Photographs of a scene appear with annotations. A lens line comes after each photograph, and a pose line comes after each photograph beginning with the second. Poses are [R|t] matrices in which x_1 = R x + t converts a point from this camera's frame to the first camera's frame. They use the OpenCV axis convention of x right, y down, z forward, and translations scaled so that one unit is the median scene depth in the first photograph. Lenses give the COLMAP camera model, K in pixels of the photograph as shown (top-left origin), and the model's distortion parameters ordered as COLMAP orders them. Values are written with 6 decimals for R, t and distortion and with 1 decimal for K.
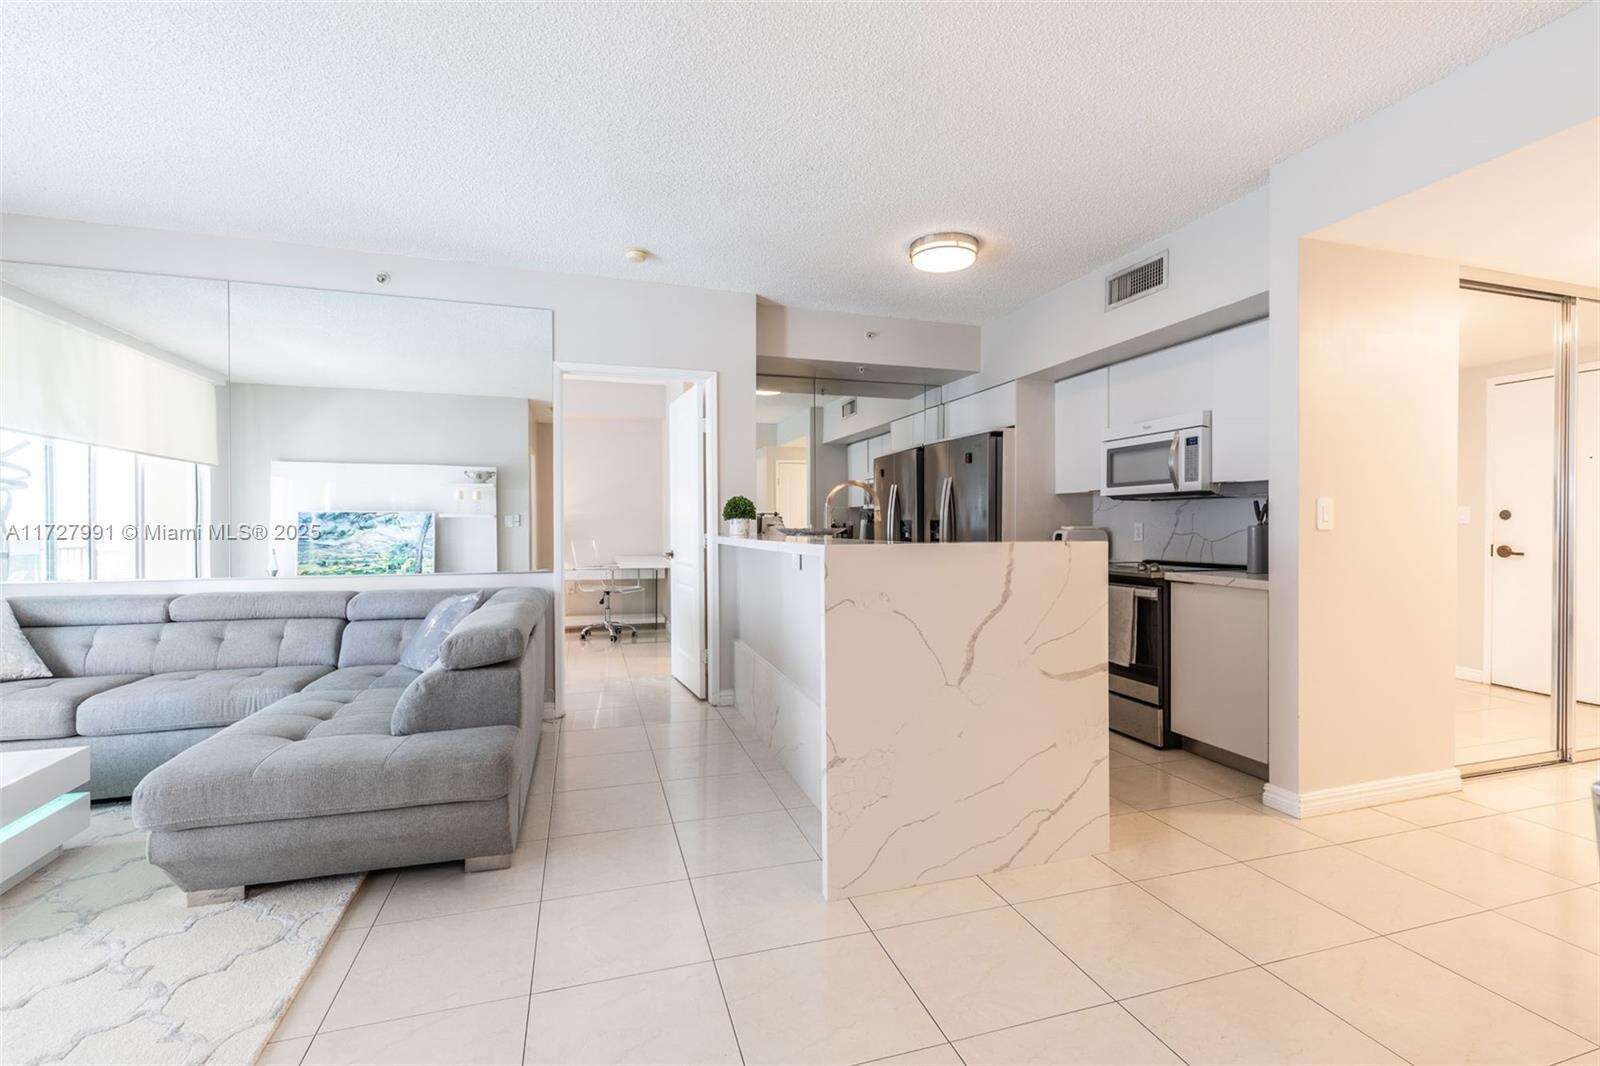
lens RADIAL K [[711.2, 0, 808.6], [0, 711.2, 529.3], [0, 0, 1]] dist [0.001860, -0.000894]
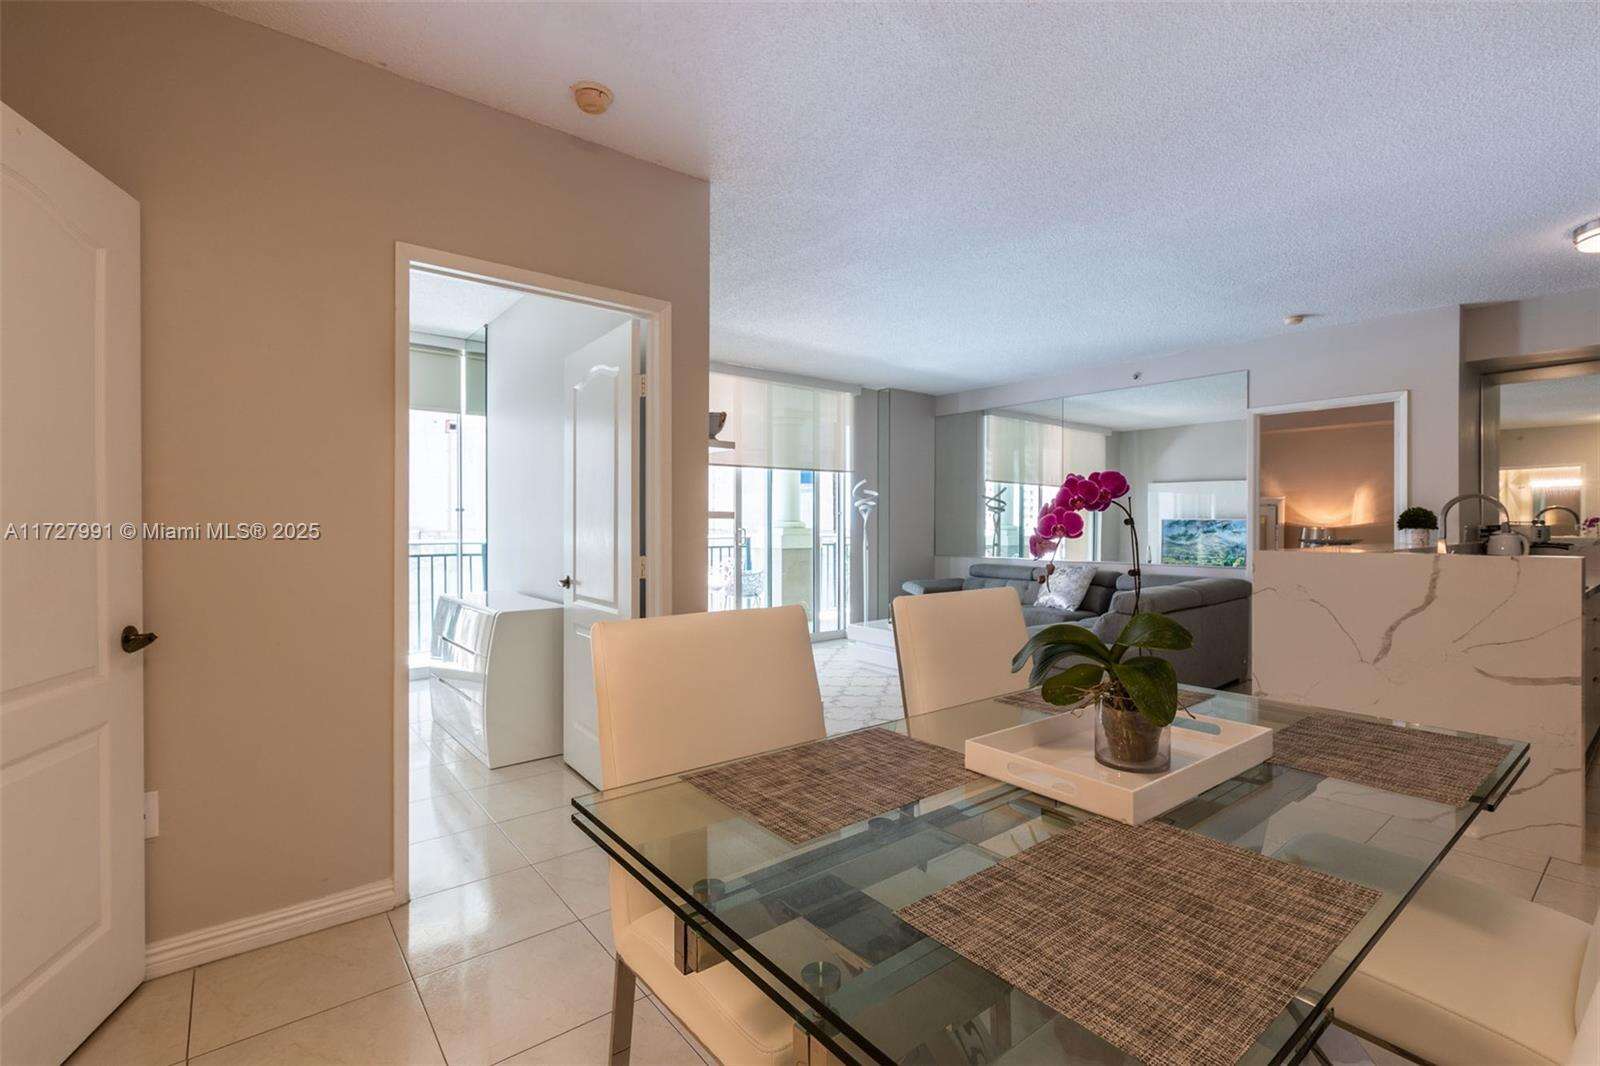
lens RADIAL K [[711.2, 0, 808.6], [0, 711.2, 529.3], [0, 0, 1]] dist [0.001860, -0.000894]
pose [[0.360591, 0.006642, -0.932700, 0.510320], [-0.008250, 0.999958, 0.003932, -0.009963], [0.932688, 0.006277, 0.360631, -0.206210]]
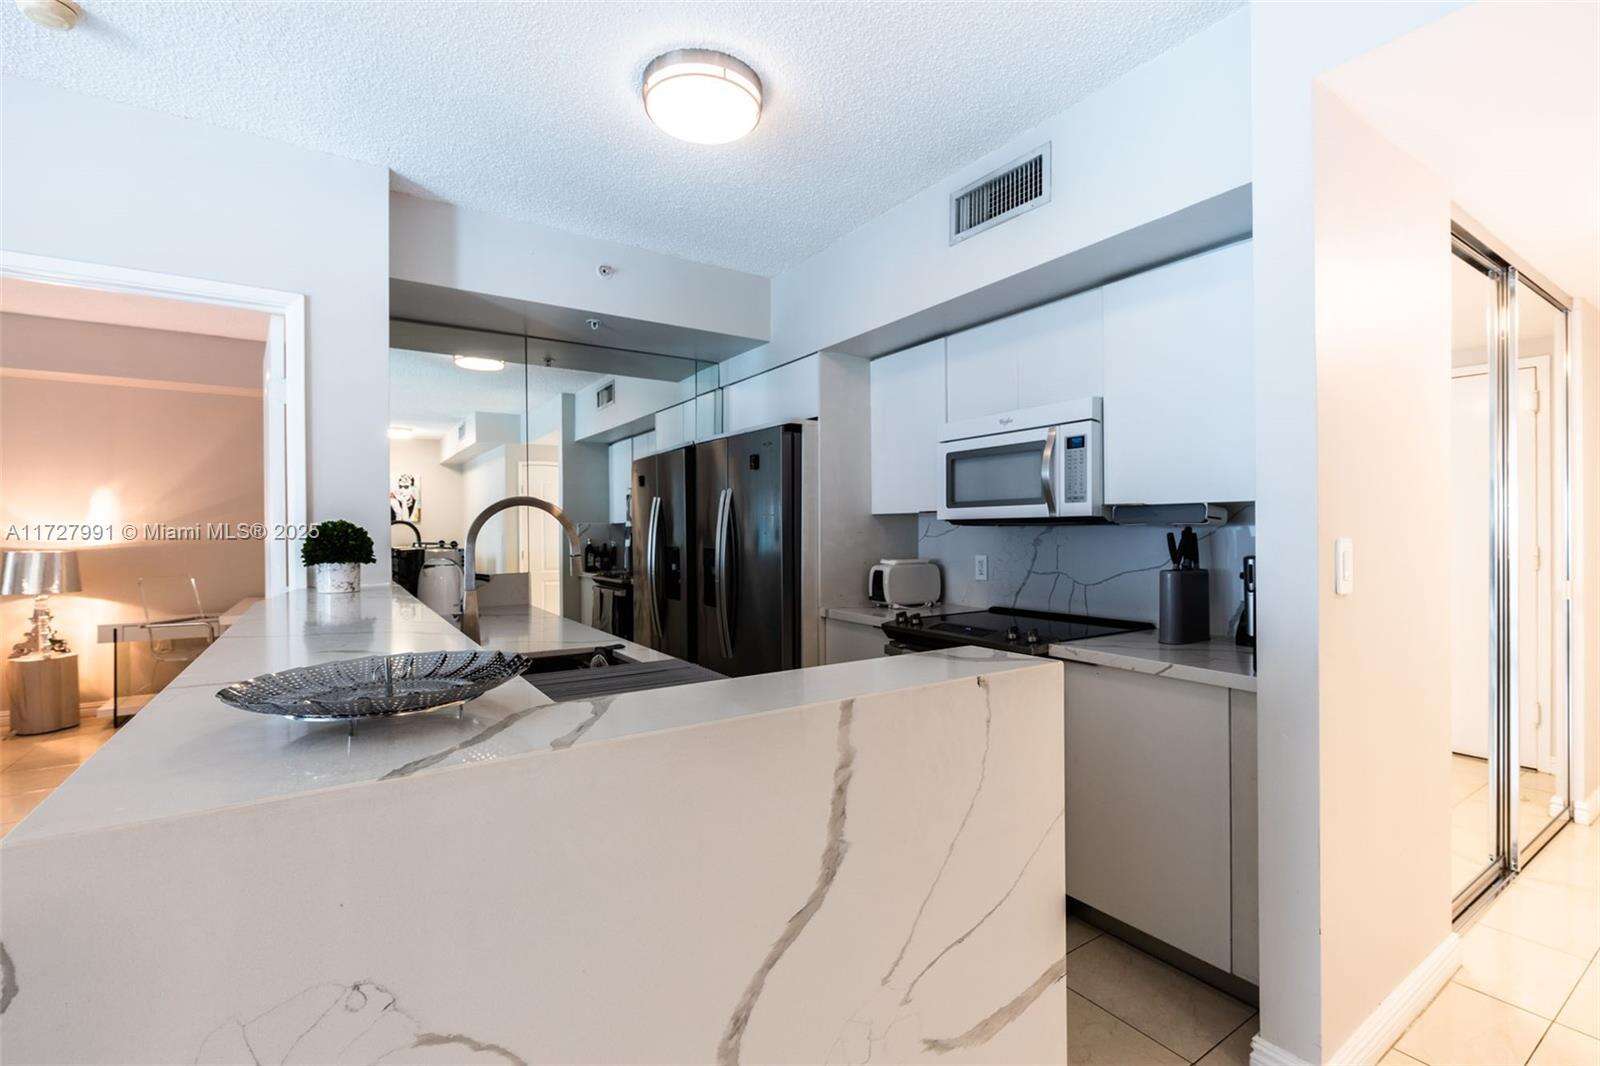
lens RADIAL K [[711.2, 0, 808.6], [0, 711.2, 529.3], [0, 0, 1]] dist [0.001860, -0.000894]
pose [[0.960120, -0.005292, 0.279537, 0.086540], [0.007729, 0.999941, -0.007614, -0.030709], [-0.279480, 0.009470, 0.960105, 0.339107]]
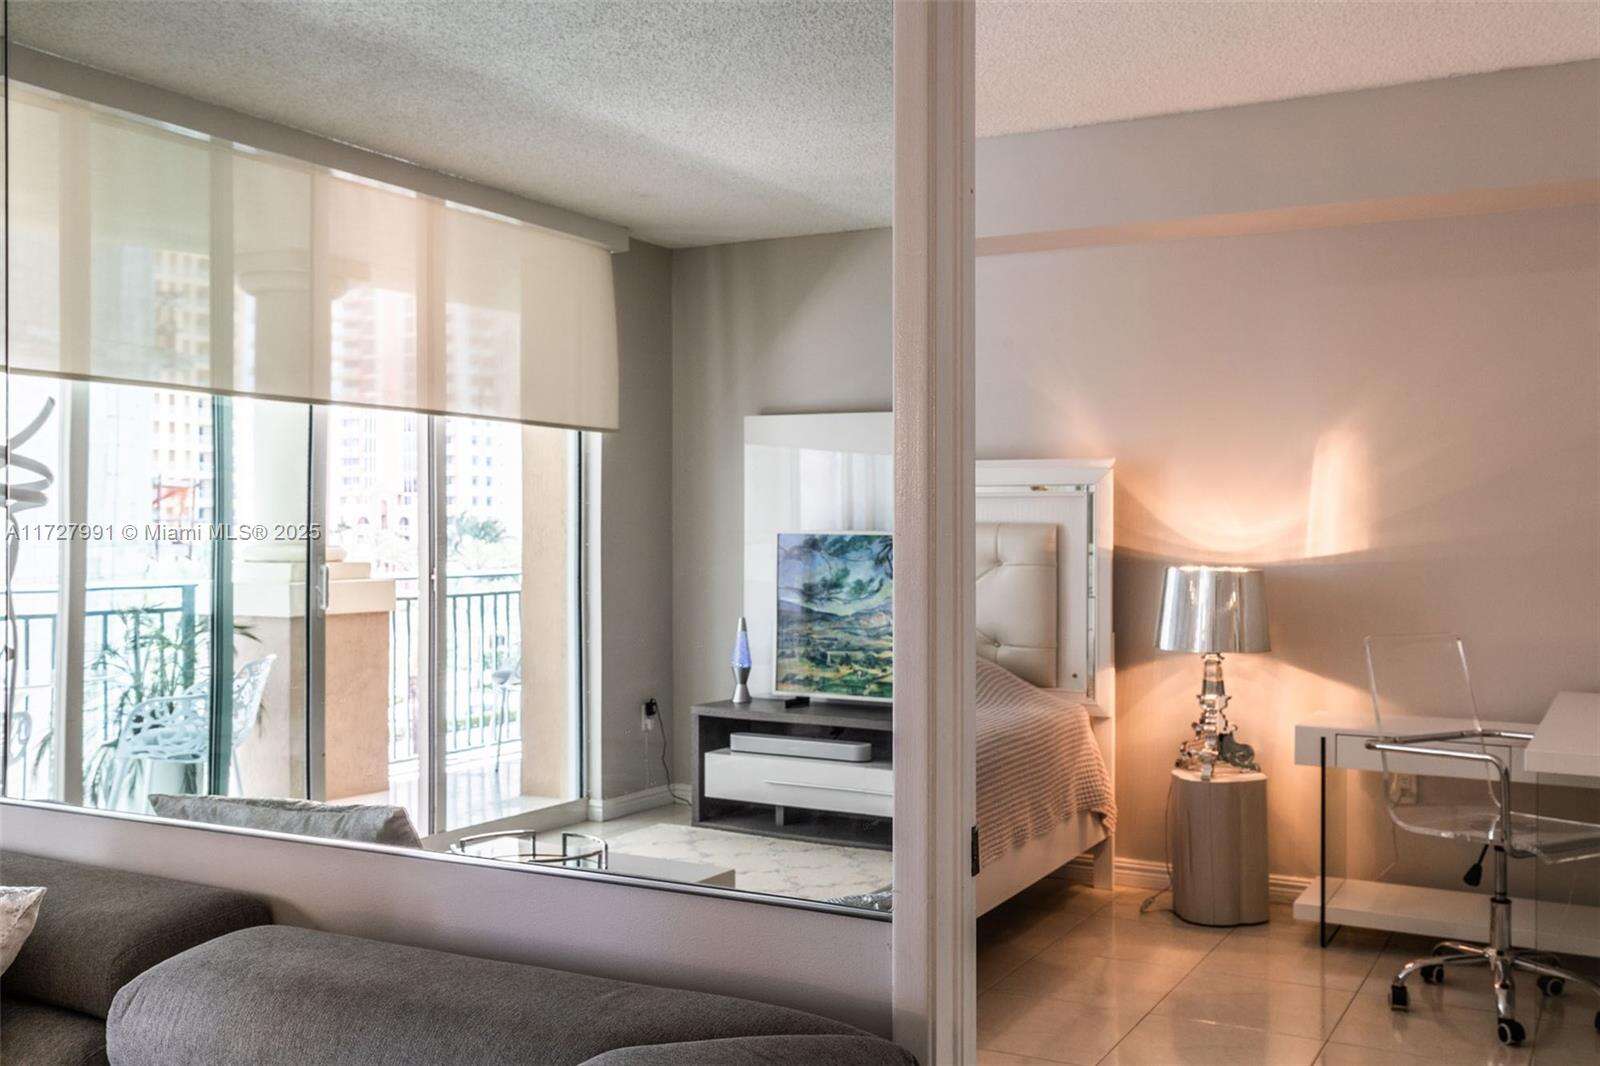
lens RADIAL K [[1614.2, 0, 800.0], [0, 1614.2, 533.0], [0, 0, 1]] dist [0.029743, 0.011827]
pose [[0.690375, 0.002652, -0.723447, -0.022921], [-0.006080, 0.999979, -0.002137, -0.037449], [0.723426, 0.005873, 0.690377, 0.561318]]
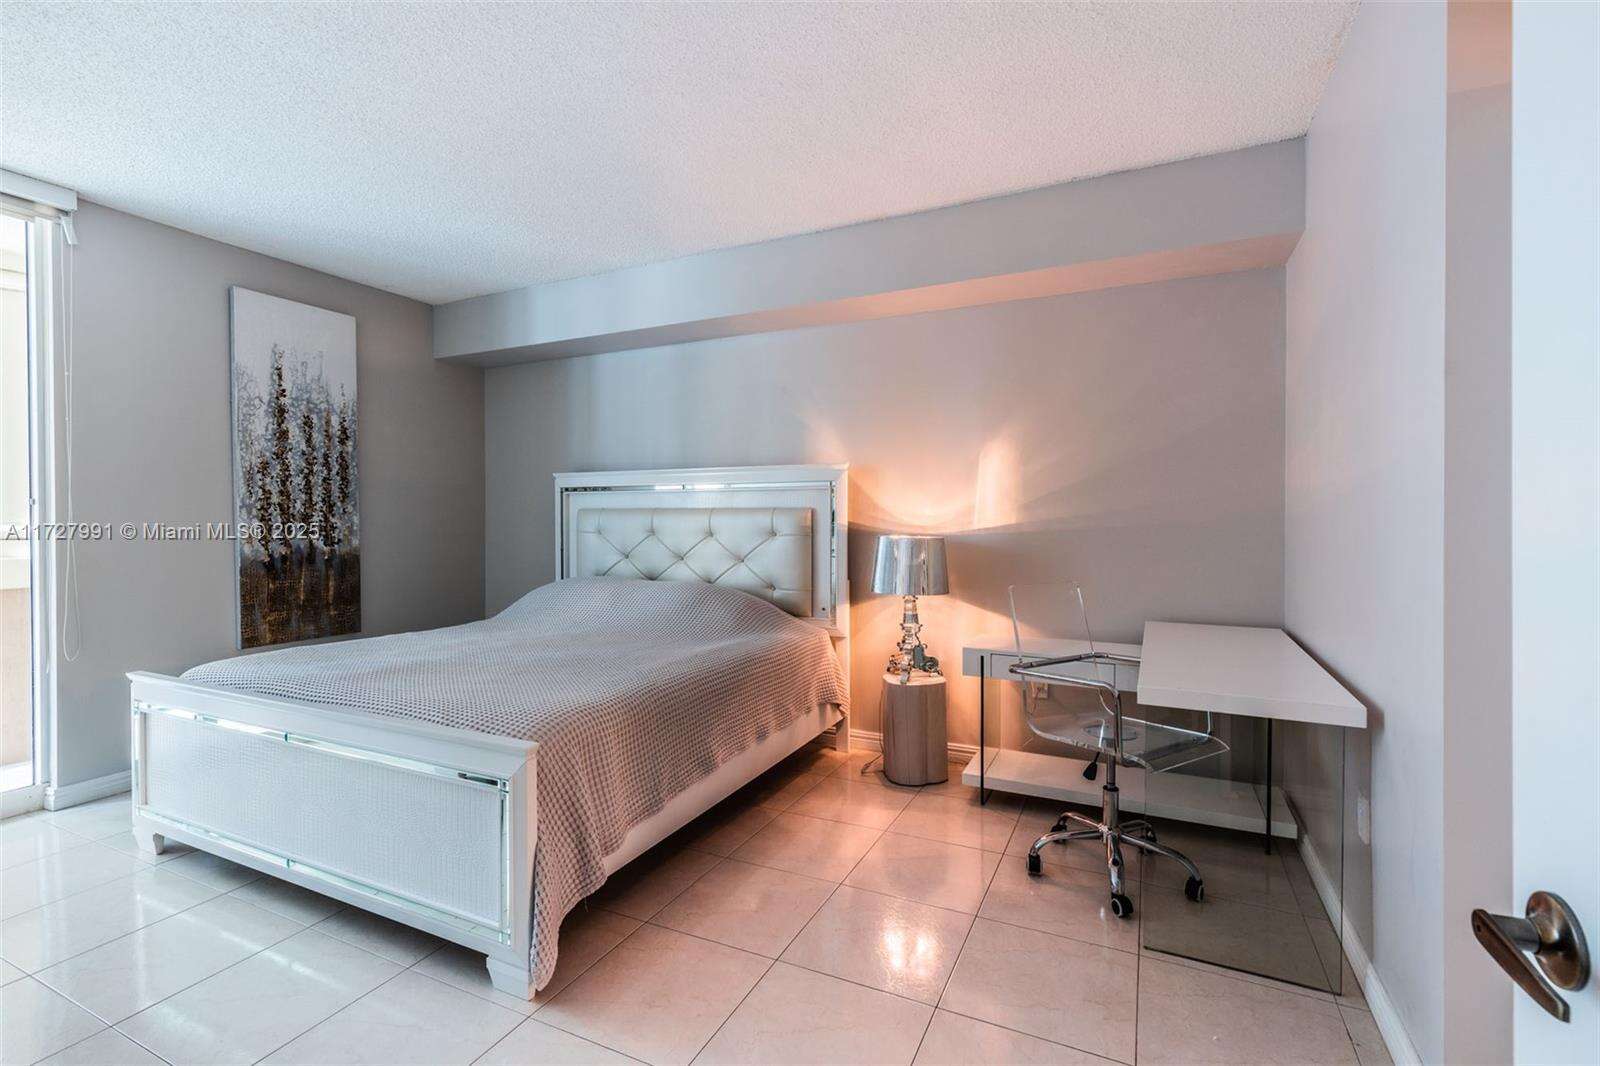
lens RADIAL K [[711.2, 0, 808.6], [0, 711.2, 529.3], [0, 0, 1]] dist [0.001860, -0.000894]
pose [[0.720440, 0.001605, -0.693515, -0.202108], [-0.003795, 0.999991, -0.001628, -0.023382], [0.693507, 0.003805, 0.720440, 0.932298]]
